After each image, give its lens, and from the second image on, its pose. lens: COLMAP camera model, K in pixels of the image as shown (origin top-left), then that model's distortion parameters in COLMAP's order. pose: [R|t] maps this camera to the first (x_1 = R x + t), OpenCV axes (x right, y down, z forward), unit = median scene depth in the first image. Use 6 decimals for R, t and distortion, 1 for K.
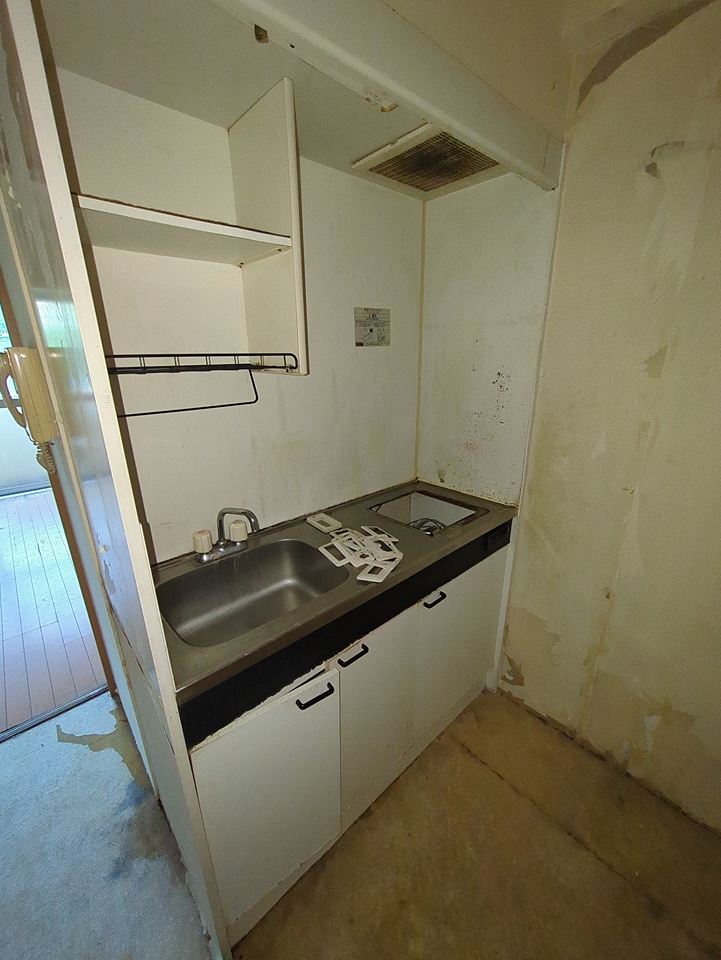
lens RADIAL K [[382.2, 0, 359.8], [0, 382.2, 484.1], [0, 0, 1]] dist [-0.001831, -0.000380]
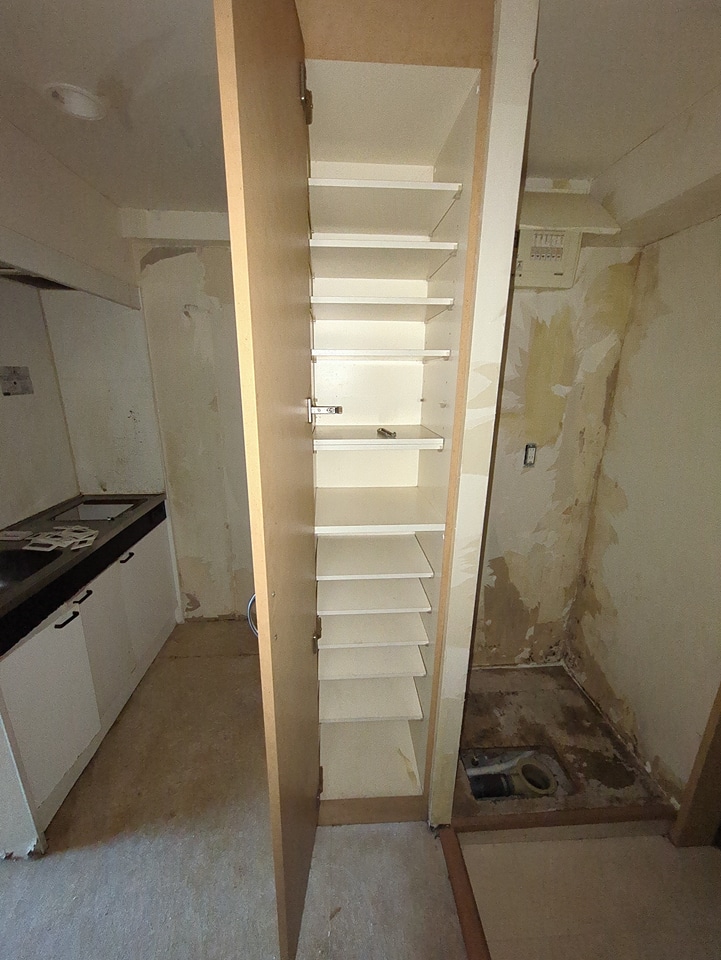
lens RADIAL K [[382.2, 0, 359.8], [0, 382.2, 484.1], [0, 0, 1]] dist [-0.001831, -0.000380]
pose [[0.620557, -0.192751, 0.760103, -0.300796], [0.236227, 0.970242, 0.053180, 0.137700], [-0.747734, 0.146556, 0.647623, -0.670778]]
